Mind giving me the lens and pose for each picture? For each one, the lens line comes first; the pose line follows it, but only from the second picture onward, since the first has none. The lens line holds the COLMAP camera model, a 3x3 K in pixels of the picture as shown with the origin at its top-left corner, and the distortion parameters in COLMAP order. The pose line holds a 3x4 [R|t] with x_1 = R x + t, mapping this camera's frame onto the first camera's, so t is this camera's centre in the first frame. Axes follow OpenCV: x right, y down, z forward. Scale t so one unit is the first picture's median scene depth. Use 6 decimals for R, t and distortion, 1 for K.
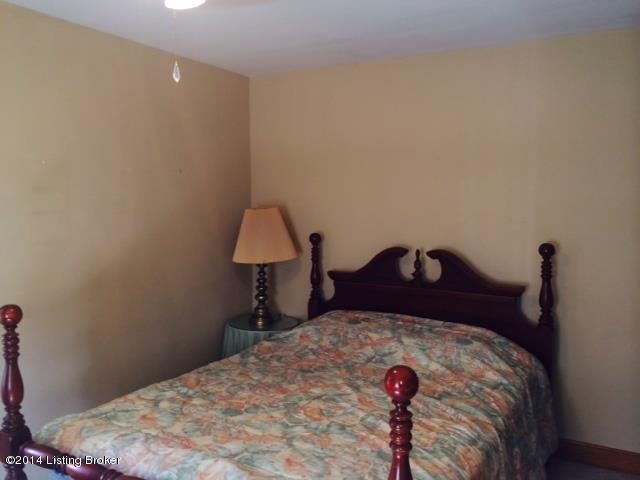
lens RADIAL K [[548.1, 0, 320.0], [0, 548.1, 240.0], [0, 0, 1]] dist [0.056525, -0.003087]
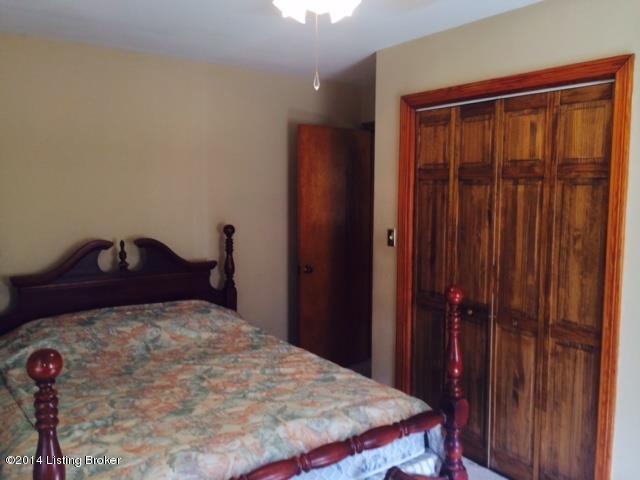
lens RADIAL K [[548.1, 0, 320.0], [0, 548.1, 240.0], [0, 0, 1]] dist [0.056525, -0.003087]
pose [[0.398220, -0.080294, 0.913769, -0.663751], [0.067389, 0.996031, 0.058154, -0.019985], [-0.914811, 0.038420, 0.402050, 0.271964]]
